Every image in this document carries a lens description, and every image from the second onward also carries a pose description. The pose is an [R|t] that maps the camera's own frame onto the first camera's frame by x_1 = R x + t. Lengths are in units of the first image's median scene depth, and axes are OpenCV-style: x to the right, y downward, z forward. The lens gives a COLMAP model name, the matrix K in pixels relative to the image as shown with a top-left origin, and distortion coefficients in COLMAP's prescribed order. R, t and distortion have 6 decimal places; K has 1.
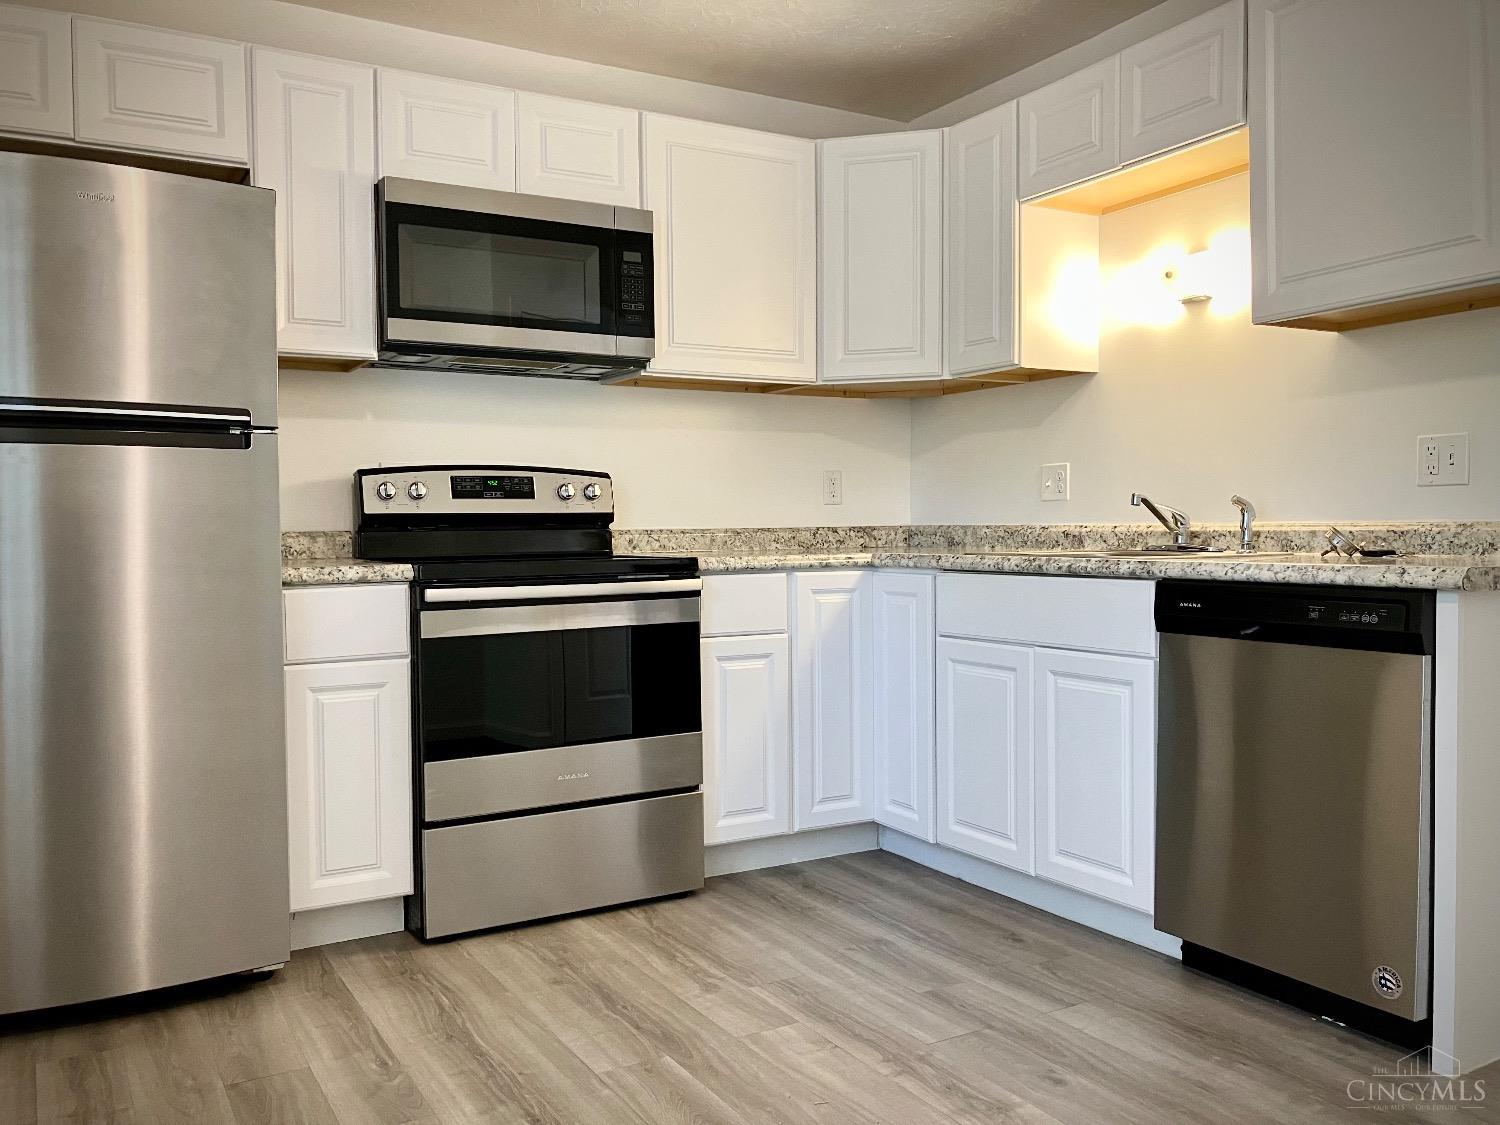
lens RADIAL K [[1220.6, 0, 751.2], [0, 1220.6, 576.9], [0, 0, 1]] dist [0.070886, -0.088589]
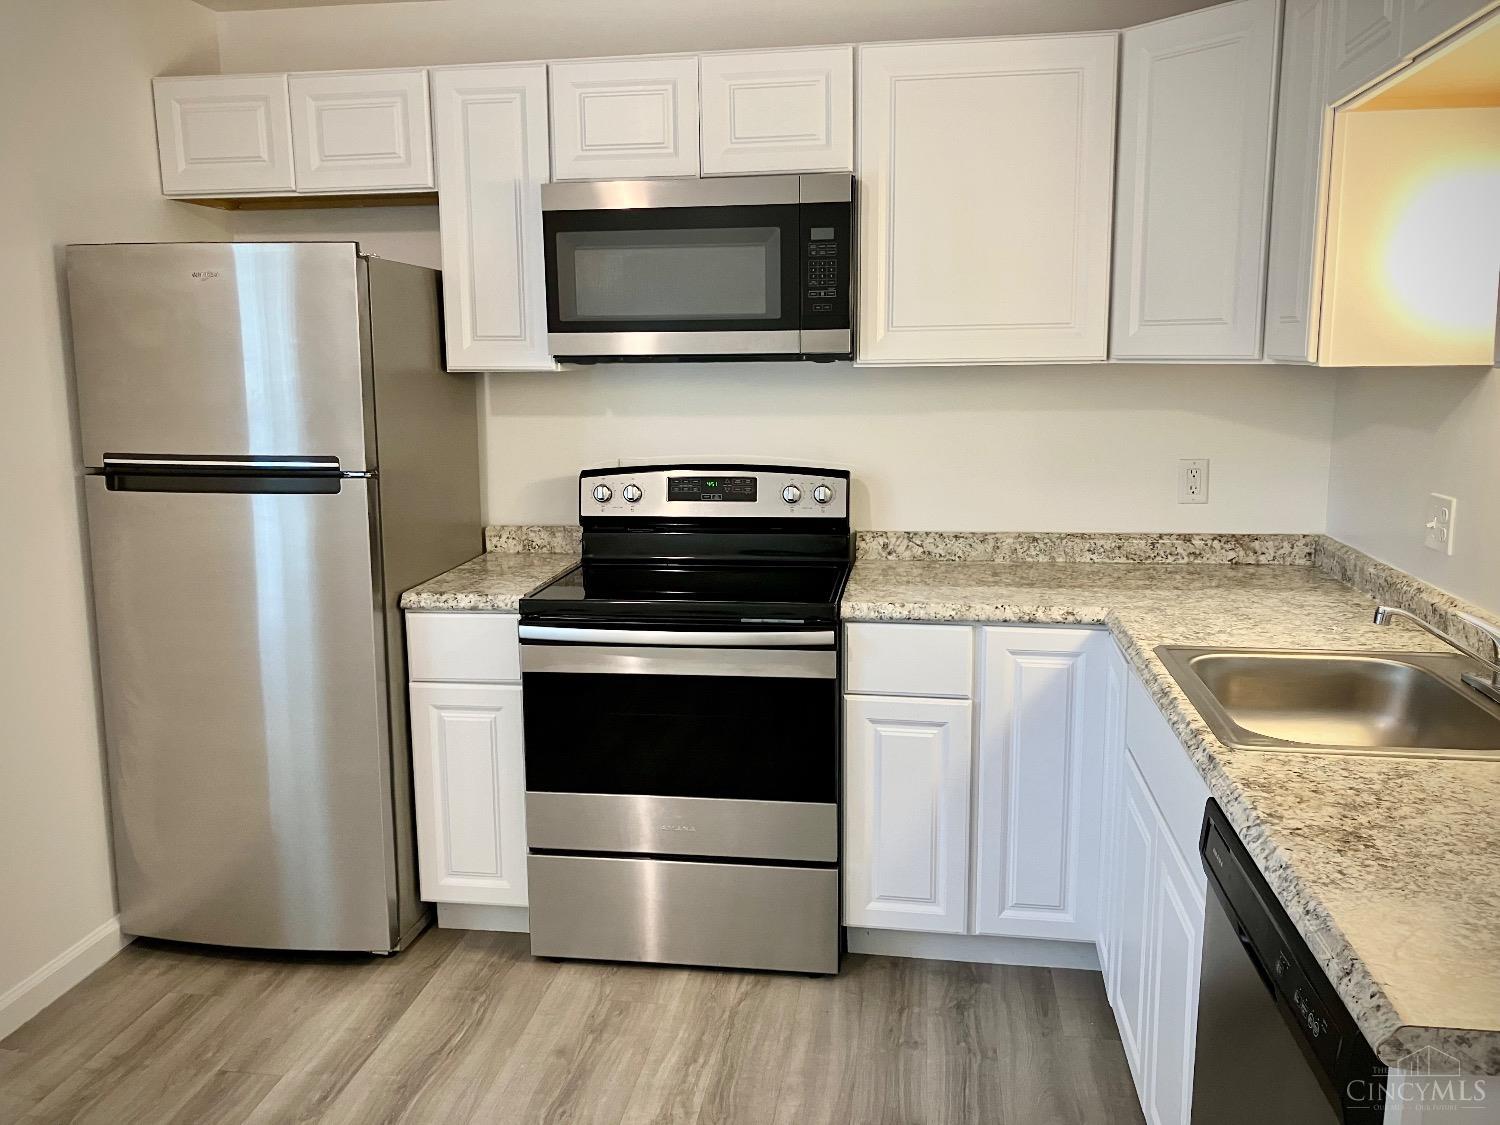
lens RADIAL K [[1233.0, 0, 750.0], [0, 1233.0, 562.5], [0, 0, 1]] dist [0.046672, -0.001881]
pose [[0.779146, 0.108996, -0.617294, 0.413787], [-0.024915, 0.989373, 0.143246, -0.157859], [0.626347, -0.096230, 0.773582, 0.289175]]
